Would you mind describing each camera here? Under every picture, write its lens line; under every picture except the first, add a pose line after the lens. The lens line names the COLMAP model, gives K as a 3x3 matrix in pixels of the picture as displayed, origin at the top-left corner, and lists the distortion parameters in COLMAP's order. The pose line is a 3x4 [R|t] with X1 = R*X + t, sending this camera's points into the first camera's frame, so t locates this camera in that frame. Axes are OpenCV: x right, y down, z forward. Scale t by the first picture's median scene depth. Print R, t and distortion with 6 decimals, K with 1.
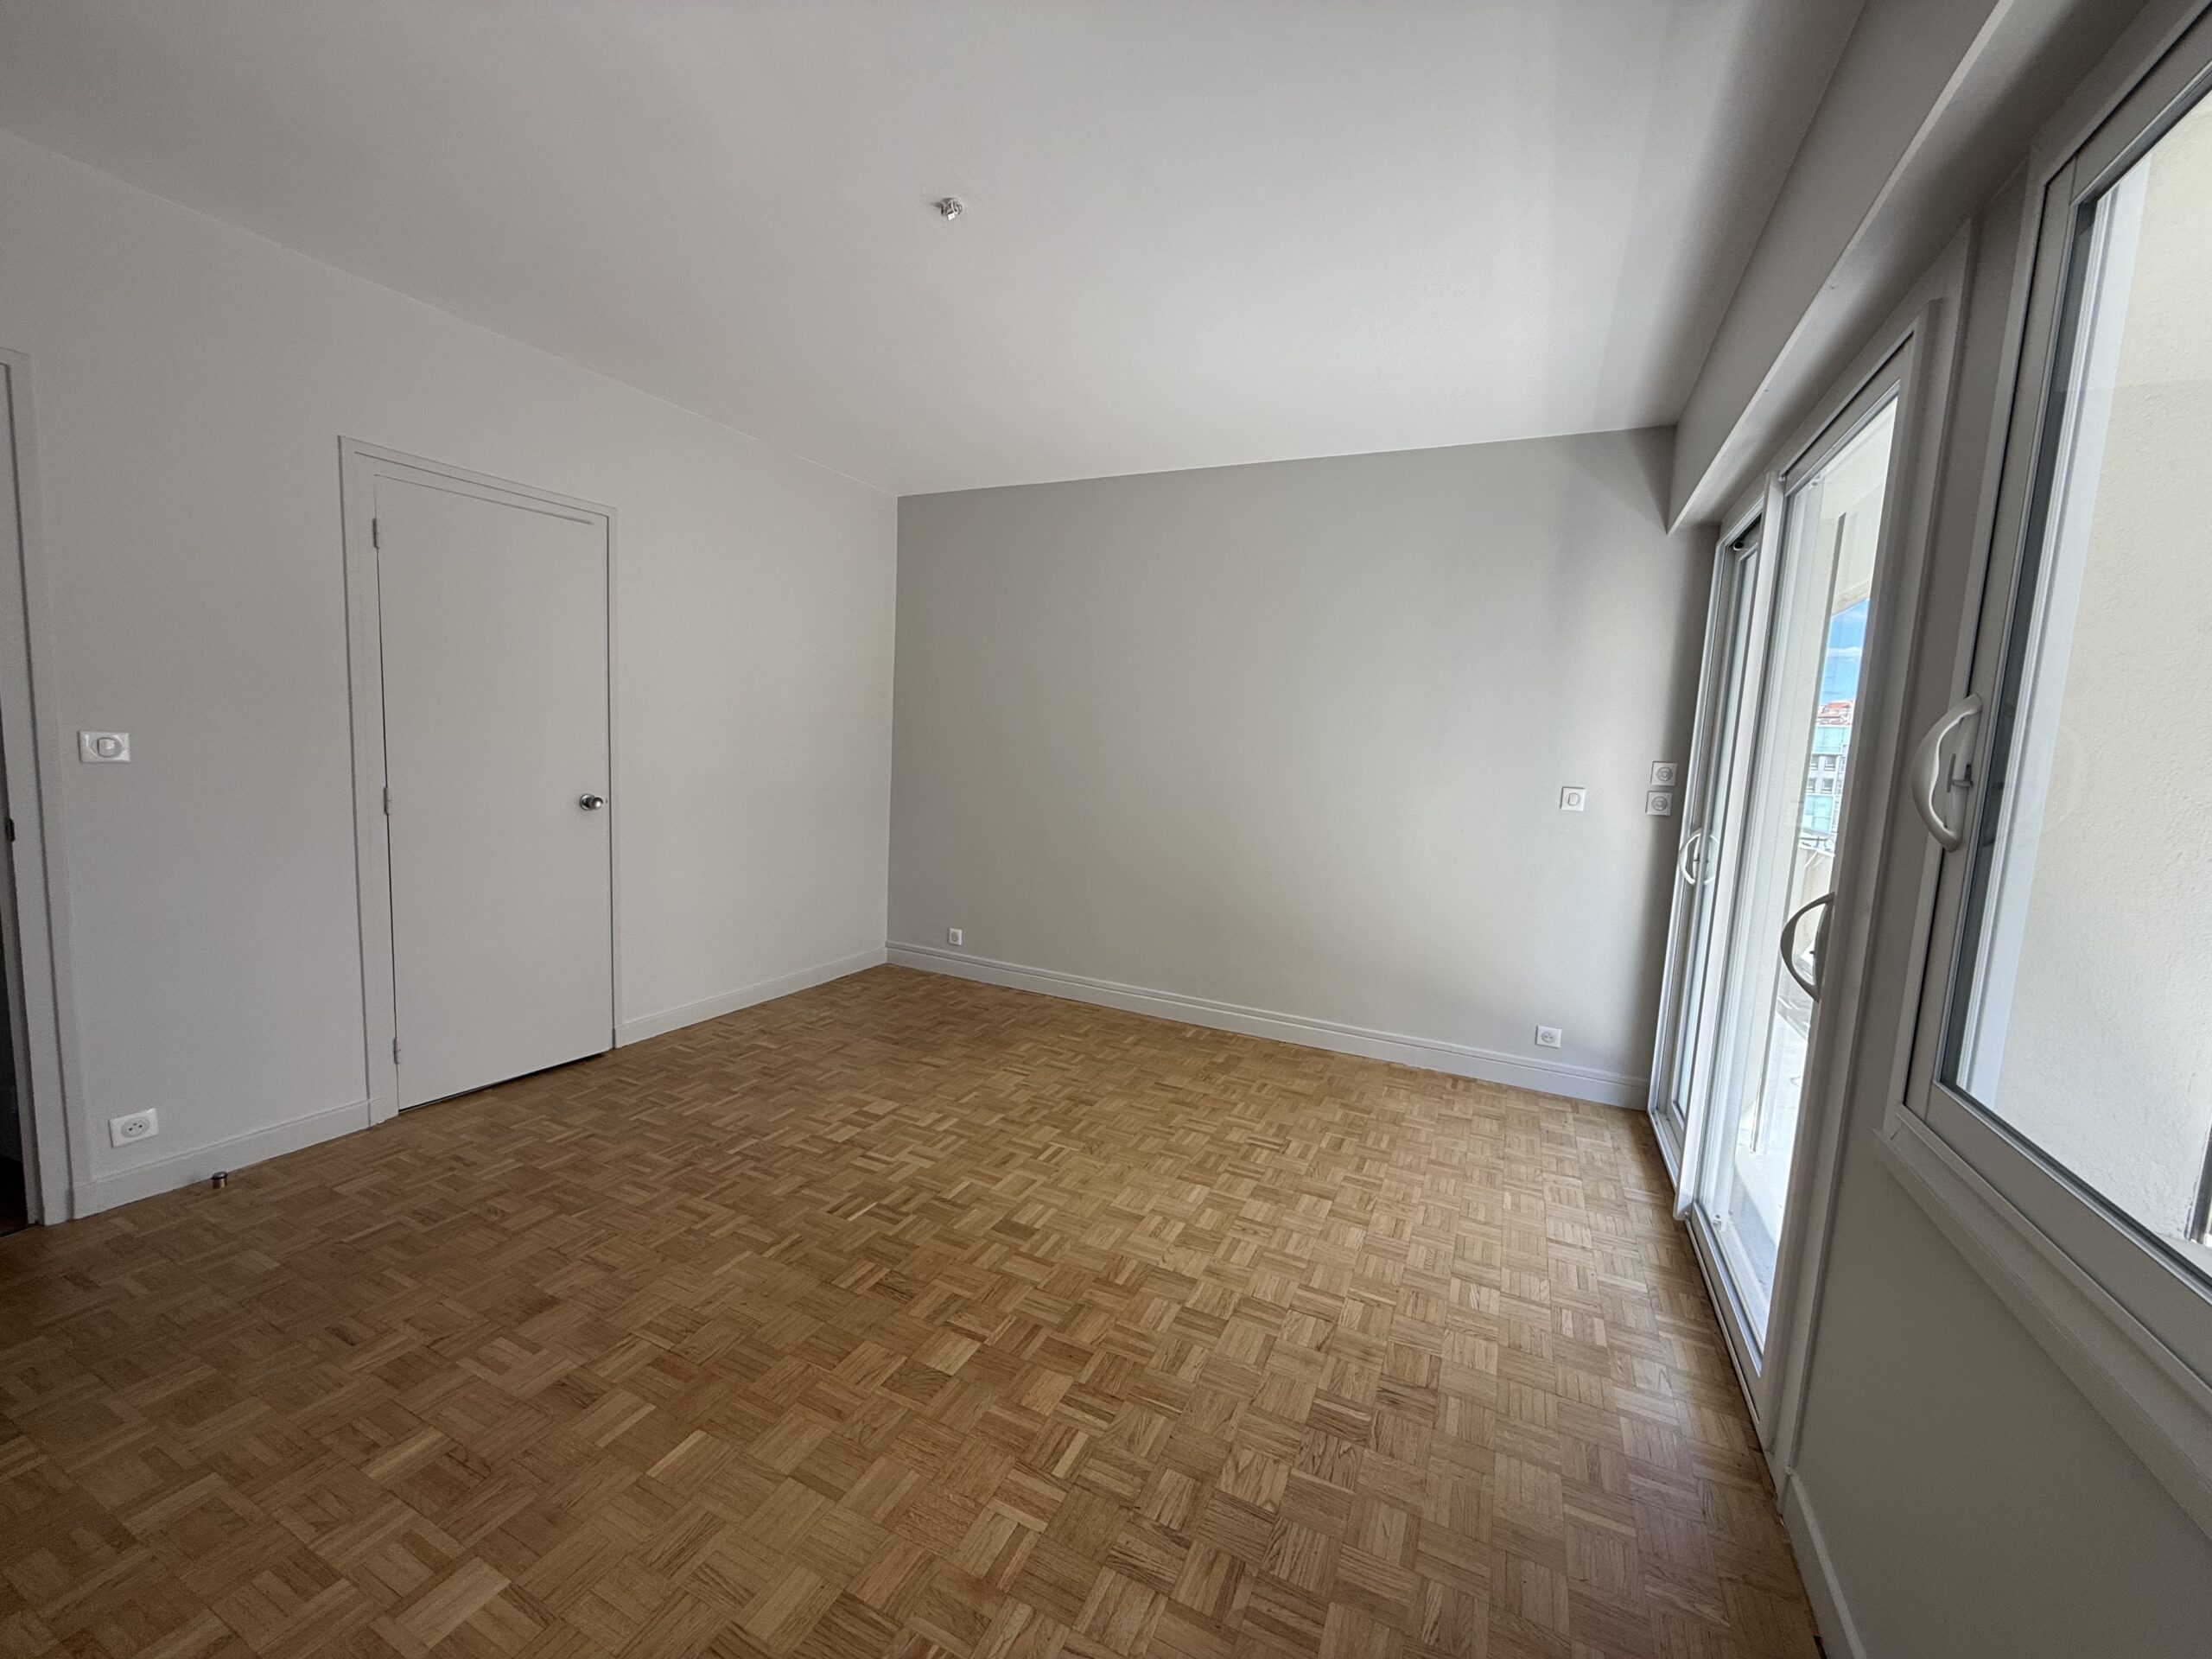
lens RADIAL K [[877.2, 0, 1105.1], [0, 877.2, 840.2], [0, 0, 1]] dist [-0.000823, -0.000039]
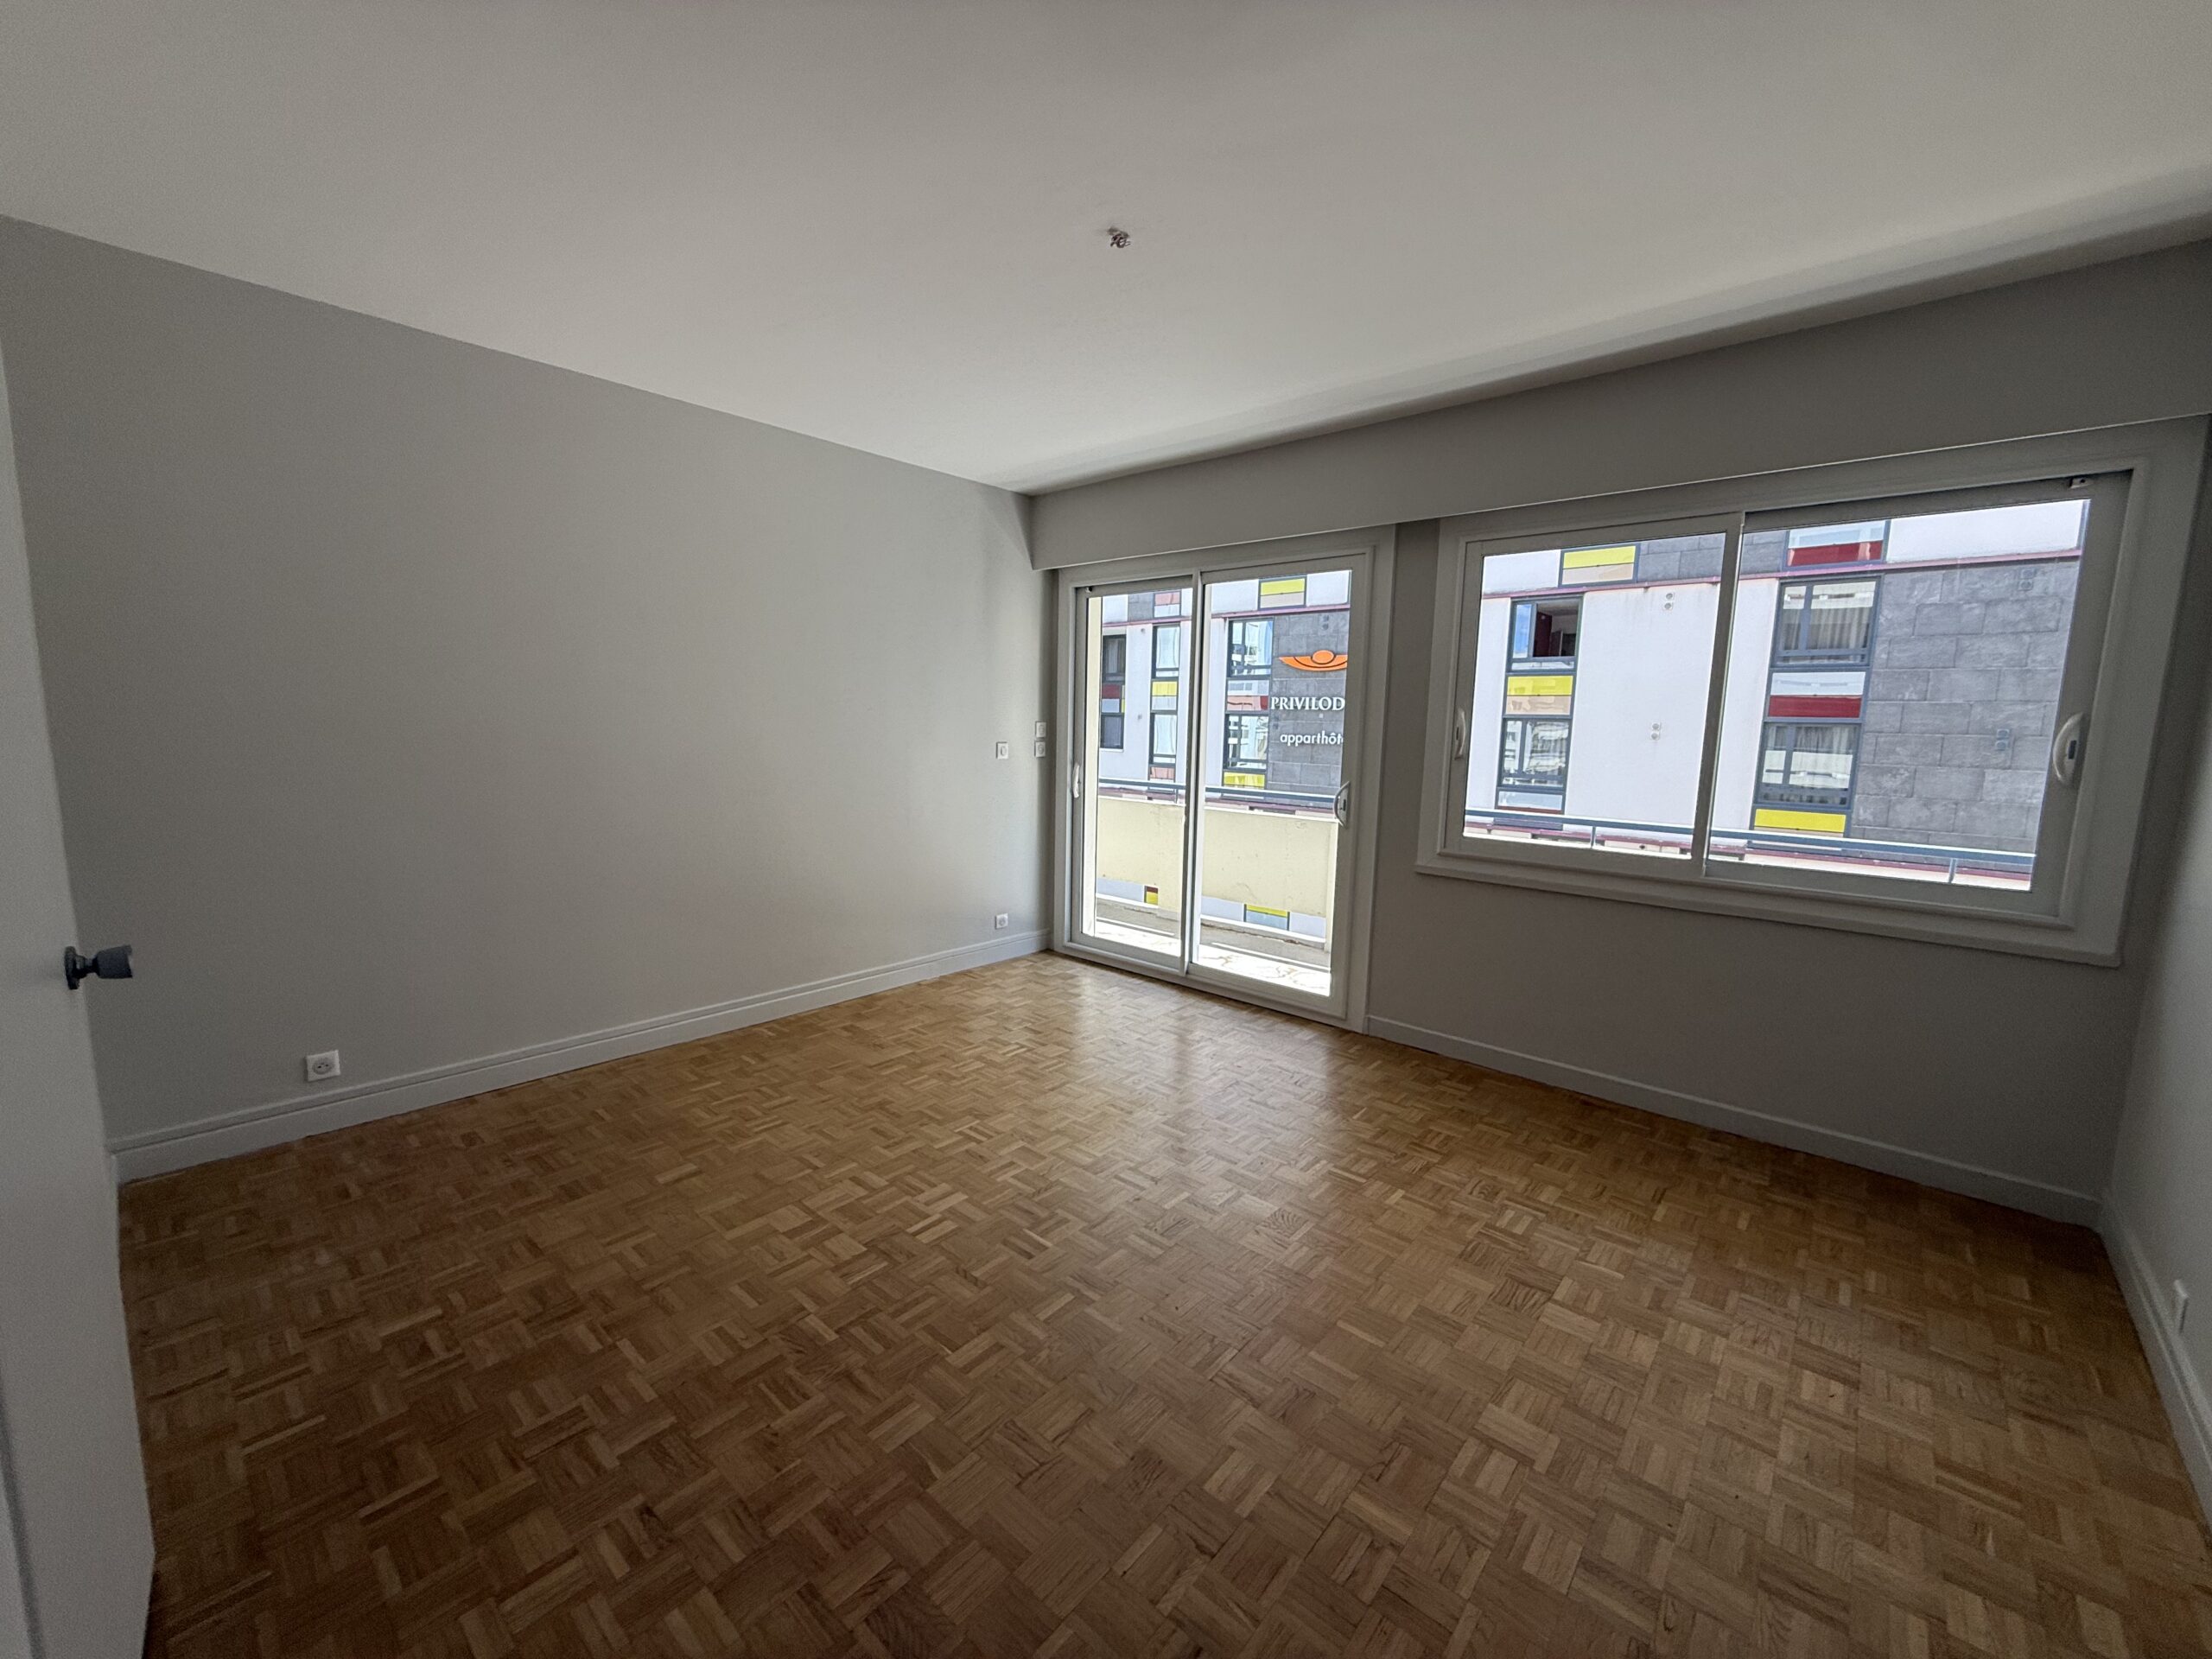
lens RADIAL K [[877.2, 0, 1092.8], [0, 877.2, 830.2], [0, 0, 1]] dist [-0.000823, -0.000039]
pose [[0.283027, -0.164965, 0.944819, -0.748627], [0.105353, 0.984484, 0.140331, -0.100781], [-0.953308, 0.059822, 0.296015, 0.429083]]
